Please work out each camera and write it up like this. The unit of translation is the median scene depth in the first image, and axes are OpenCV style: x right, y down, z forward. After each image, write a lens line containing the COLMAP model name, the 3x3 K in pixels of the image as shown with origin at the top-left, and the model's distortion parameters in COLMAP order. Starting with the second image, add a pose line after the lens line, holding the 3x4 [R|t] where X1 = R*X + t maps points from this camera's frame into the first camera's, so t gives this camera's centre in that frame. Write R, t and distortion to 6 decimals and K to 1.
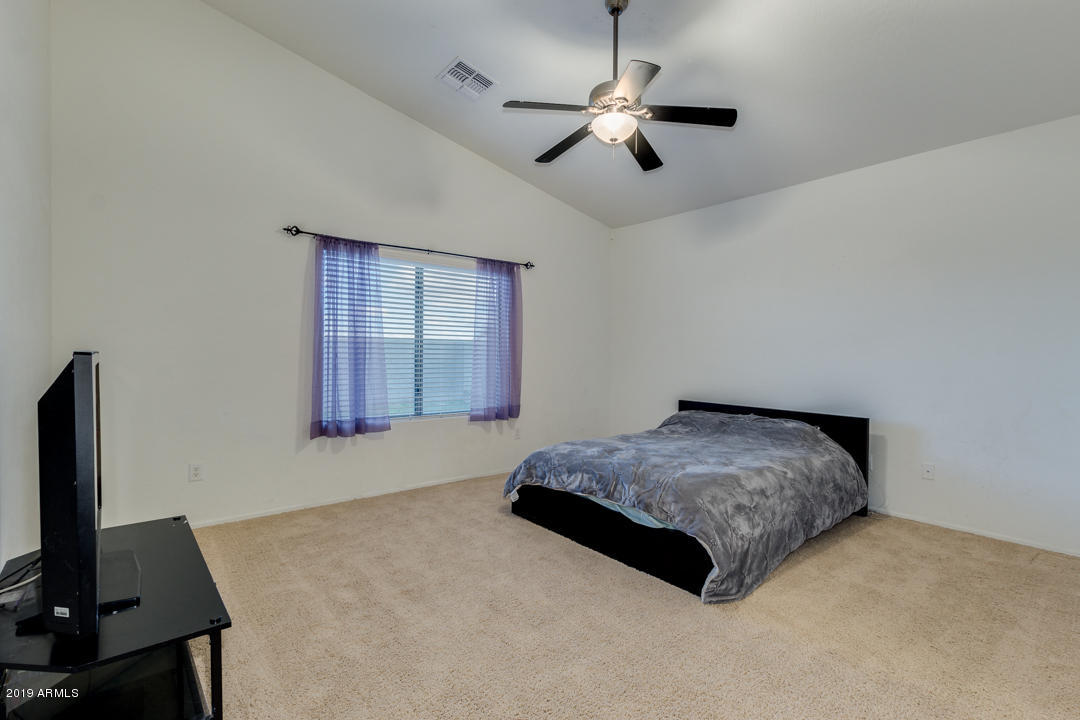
lens RADIAL K [[500.9, 0, 541.9], [0, 500.9, 362.6], [0, 0, 1]] dist [0.000454, -0.001182]
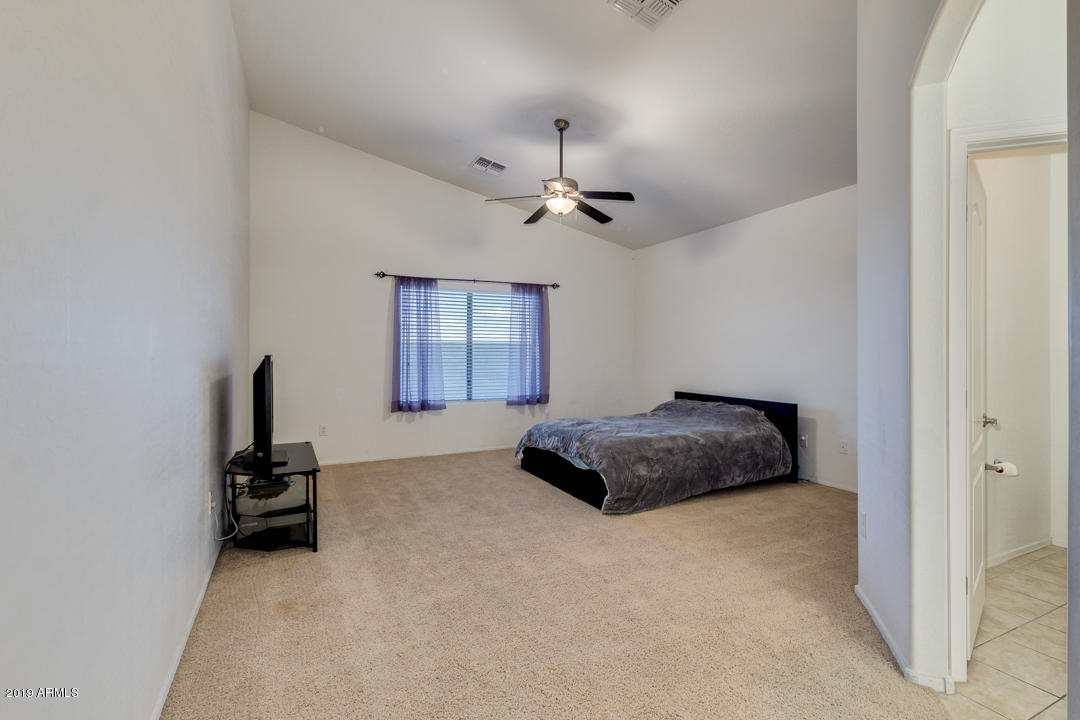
lens RADIAL K [[512.7, 0, 542.4], [0, 512.7, 353.7], [0, 0, 1]] dist [-0.001480, -0.000190]
pose [[0.972303, -0.008412, -0.233573, 0.340367], [0.003777, 0.999787, -0.020283, 0.009629], [0.233694, 0.018839, 0.972128, -0.391819]]
